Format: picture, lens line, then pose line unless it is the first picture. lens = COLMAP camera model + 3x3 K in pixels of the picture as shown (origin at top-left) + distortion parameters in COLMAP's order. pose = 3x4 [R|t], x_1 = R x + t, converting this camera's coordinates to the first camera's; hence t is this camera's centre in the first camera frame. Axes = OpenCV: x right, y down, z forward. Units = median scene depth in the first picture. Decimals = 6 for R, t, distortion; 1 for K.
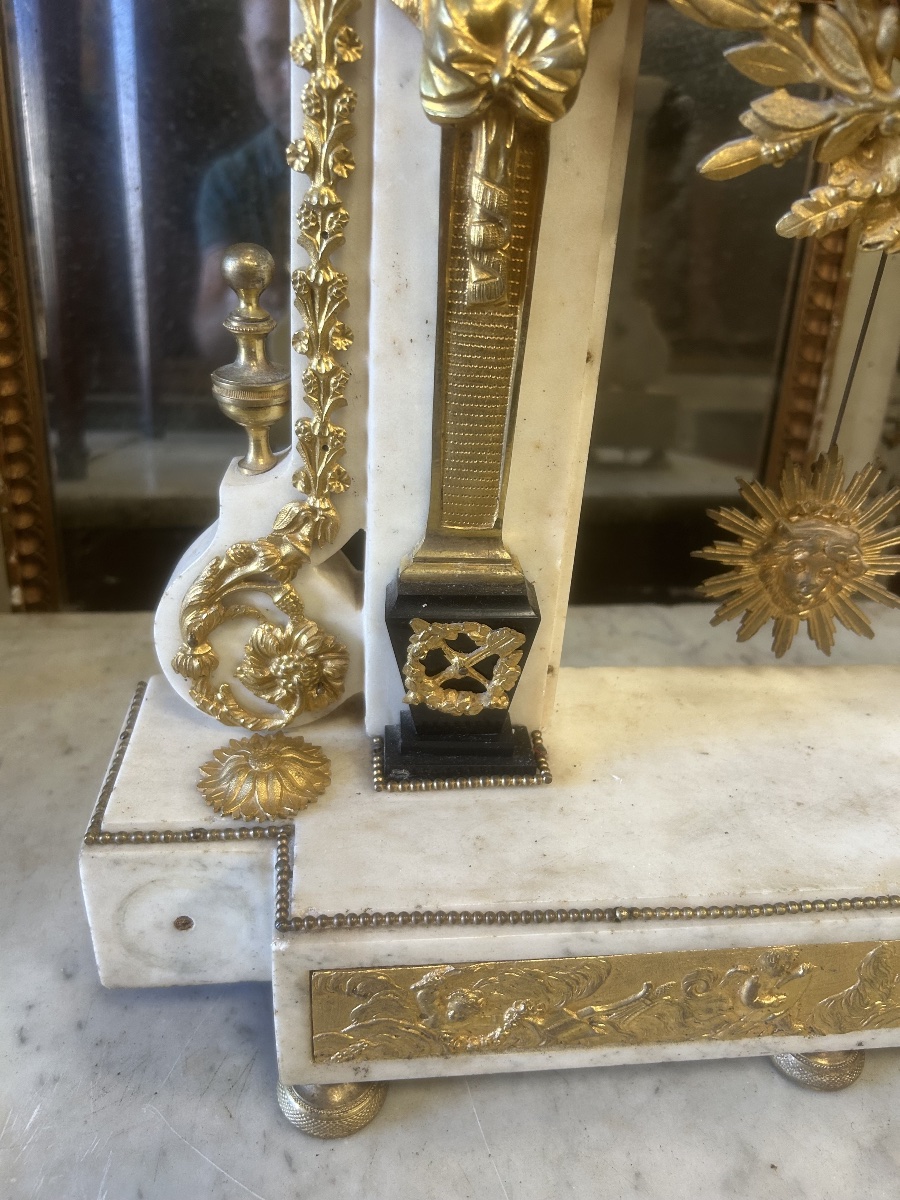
lens RADIAL K [[928.3, 0, 450.0], [0, 928.3, 600.0], [0, 0, 1]] dist [0.005636, -0.019559]
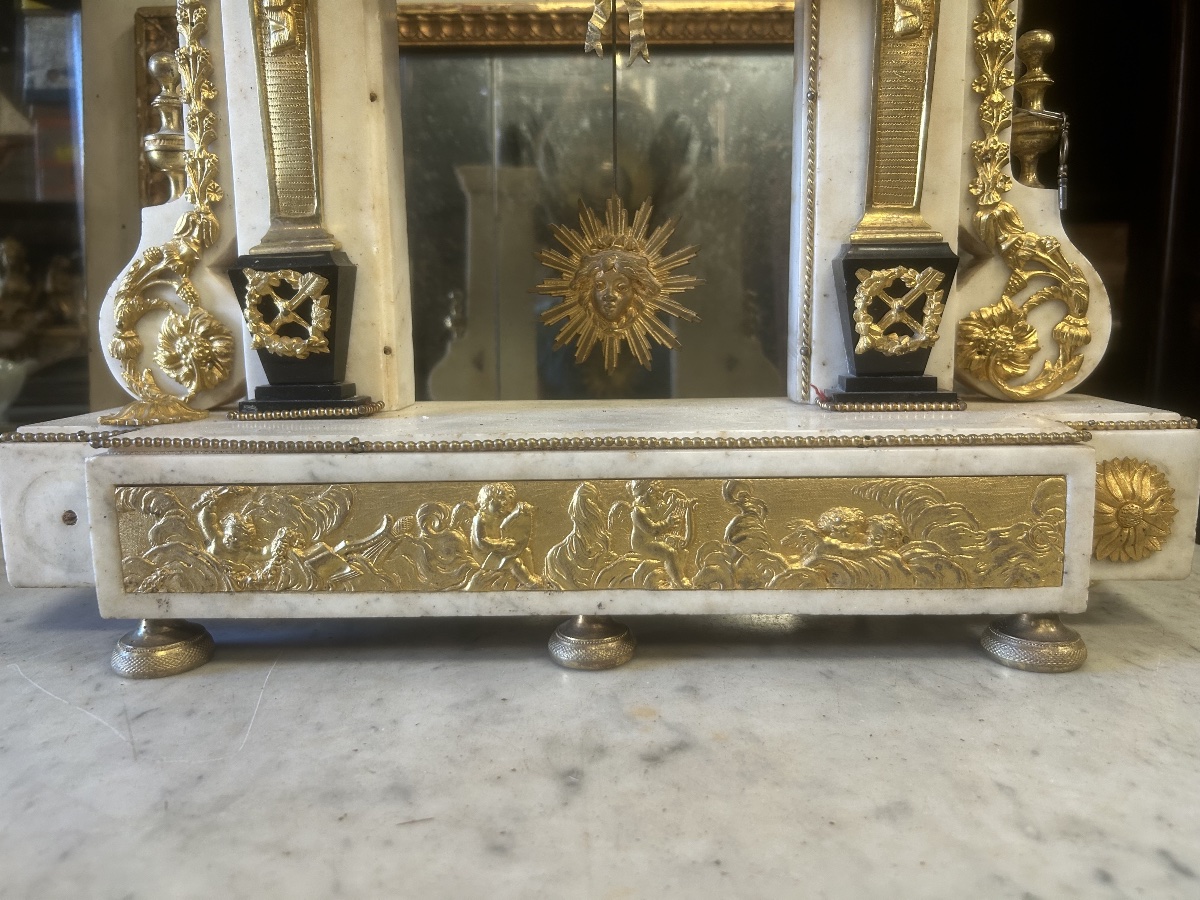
lens RADIAL K [[922.6, 0, 603.6], [0, 922.6, 451.9], [0, 0, 1]] dist [0.007628, -0.011069]
pose [[0.989089, -0.048825, -0.138991, 0.624819], [-0.002481, 0.937826, -0.347096, 0.707272], [0.147296, 0.343654, 0.927473, -0.101925]]
